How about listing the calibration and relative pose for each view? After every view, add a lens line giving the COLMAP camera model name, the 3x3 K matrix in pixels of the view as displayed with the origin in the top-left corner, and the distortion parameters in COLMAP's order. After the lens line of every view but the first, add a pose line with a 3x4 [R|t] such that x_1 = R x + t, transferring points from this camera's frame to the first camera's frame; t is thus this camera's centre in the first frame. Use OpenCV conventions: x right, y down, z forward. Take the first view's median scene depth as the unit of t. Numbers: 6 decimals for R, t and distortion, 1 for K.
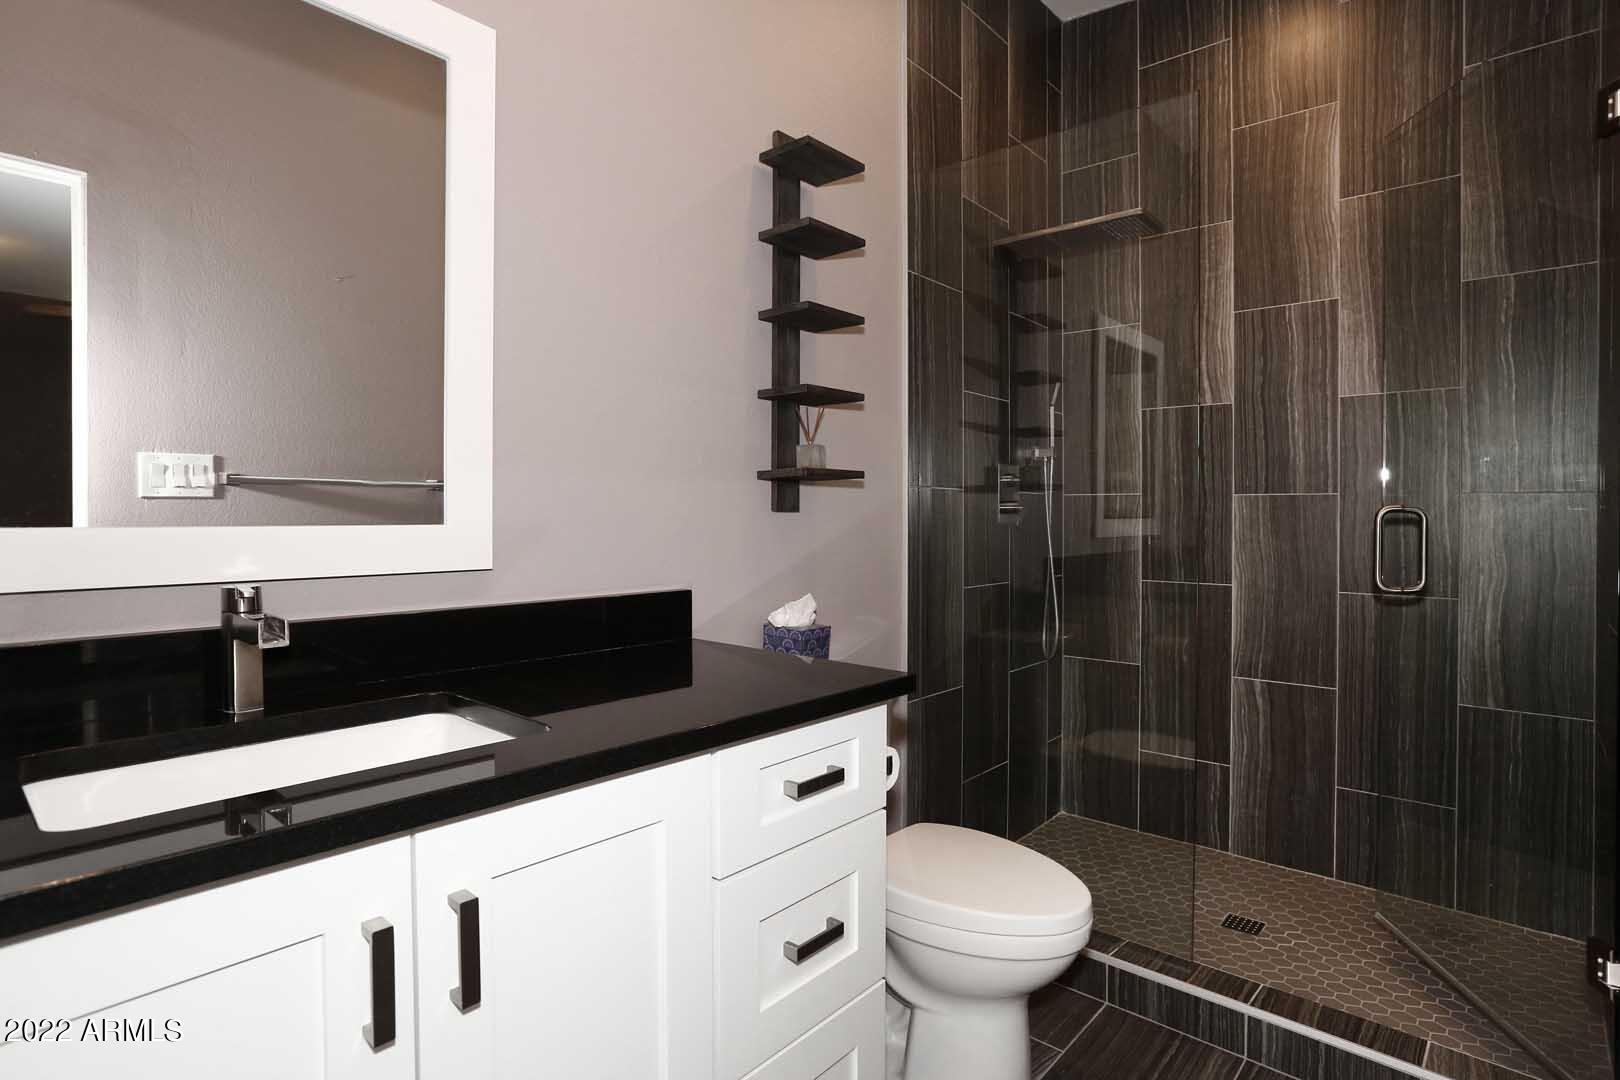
lens RADIAL K [[837.6, 0, 813.7], [0, 837.6, 524.9], [0, 0, 1]] dist [-0.034300, 0.012667]
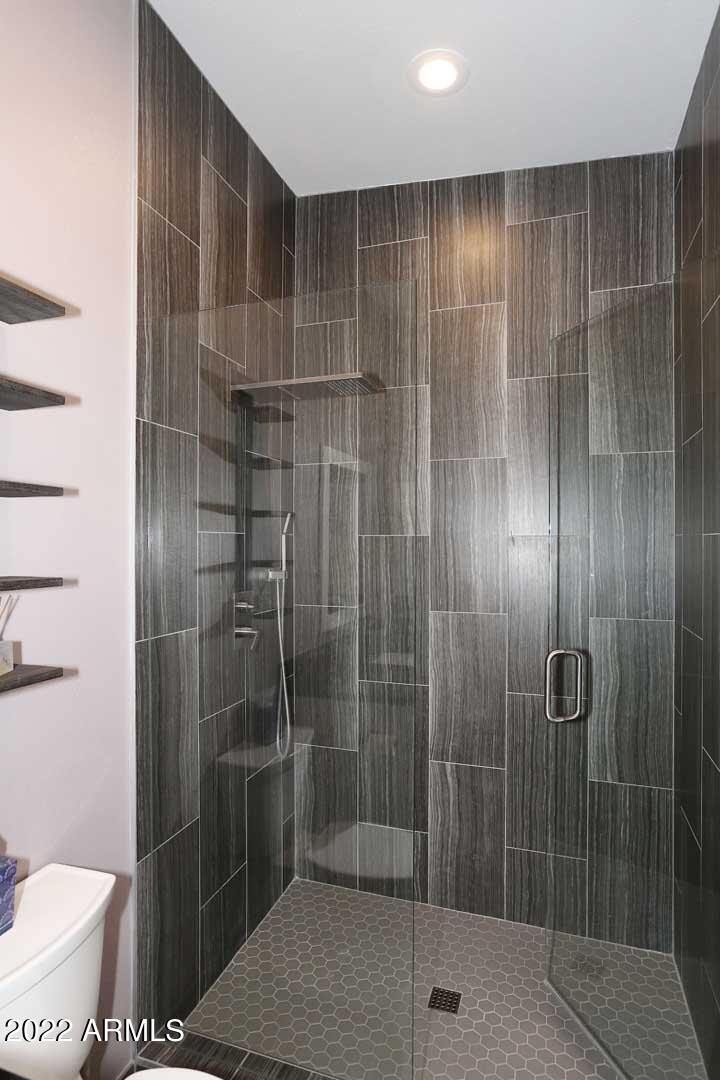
lens RADIAL K [[595.8, 0, 357.1], [0, 595.8, 539.0], [0, 0, 1]] dist [-0.040113, 0.015243]
pose [[0.925963, 0.002239, 0.377608, 0.080513], [0.001035, 0.999964, -0.008467, -0.139690], [-0.377613, 0.008231, 0.925927, 0.242332]]
